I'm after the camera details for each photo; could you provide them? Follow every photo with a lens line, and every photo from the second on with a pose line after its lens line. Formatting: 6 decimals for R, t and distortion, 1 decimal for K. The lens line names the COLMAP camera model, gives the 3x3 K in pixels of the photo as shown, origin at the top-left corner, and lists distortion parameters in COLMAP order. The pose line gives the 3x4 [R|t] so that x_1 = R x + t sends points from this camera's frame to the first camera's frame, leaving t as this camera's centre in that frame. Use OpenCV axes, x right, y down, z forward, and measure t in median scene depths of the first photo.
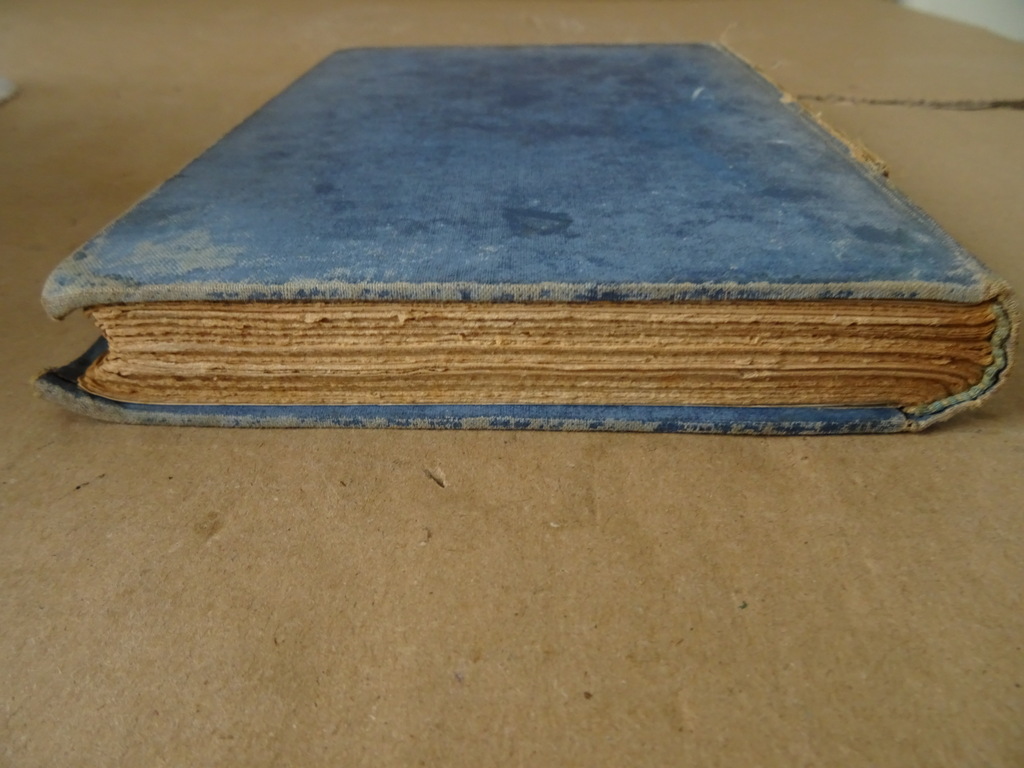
lens RADIAL K [[716.9, 0, 510.4], [0, 716.9, 385.7], [0, 0, 1]] dist [0.003866, -0.026229]
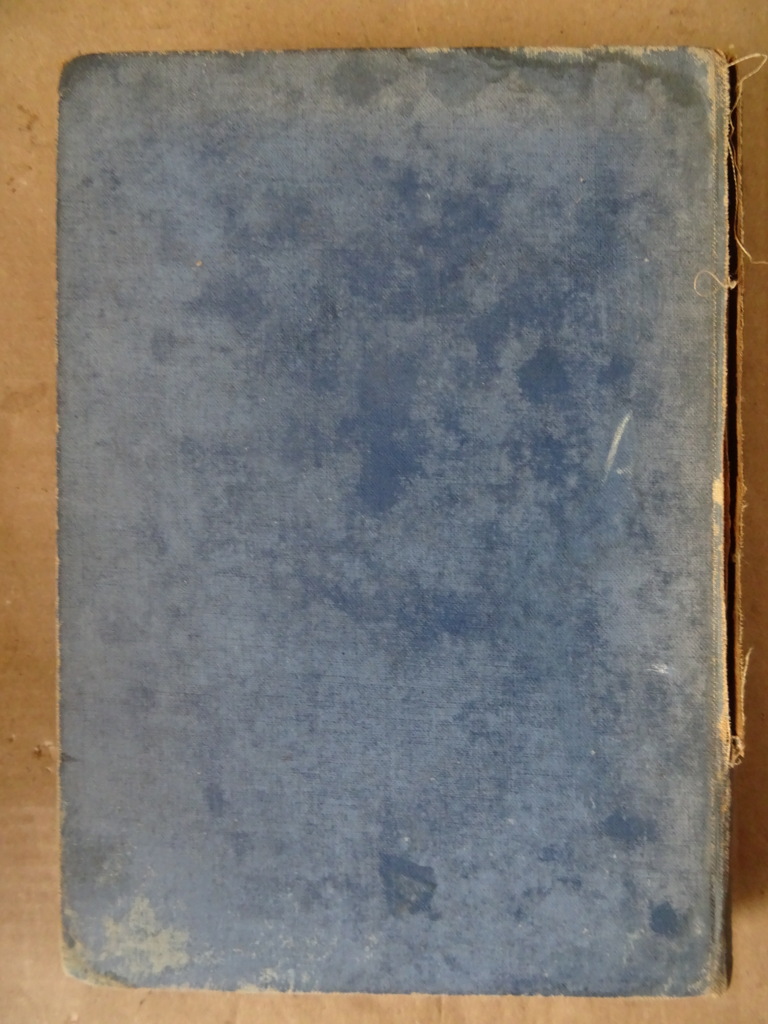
lens RADIAL K [[716.9, 0, 384.8], [0, 716.9, 511.7], [0, 0, 1]] dist [0.003866, -0.026229]
pose [[0.999356, -0.034495, -0.009914, 0.026710], [0.027834, 0.570459, 0.820854, -1.349247], [-0.022660, -0.820601, 0.571052, 0.687451]]
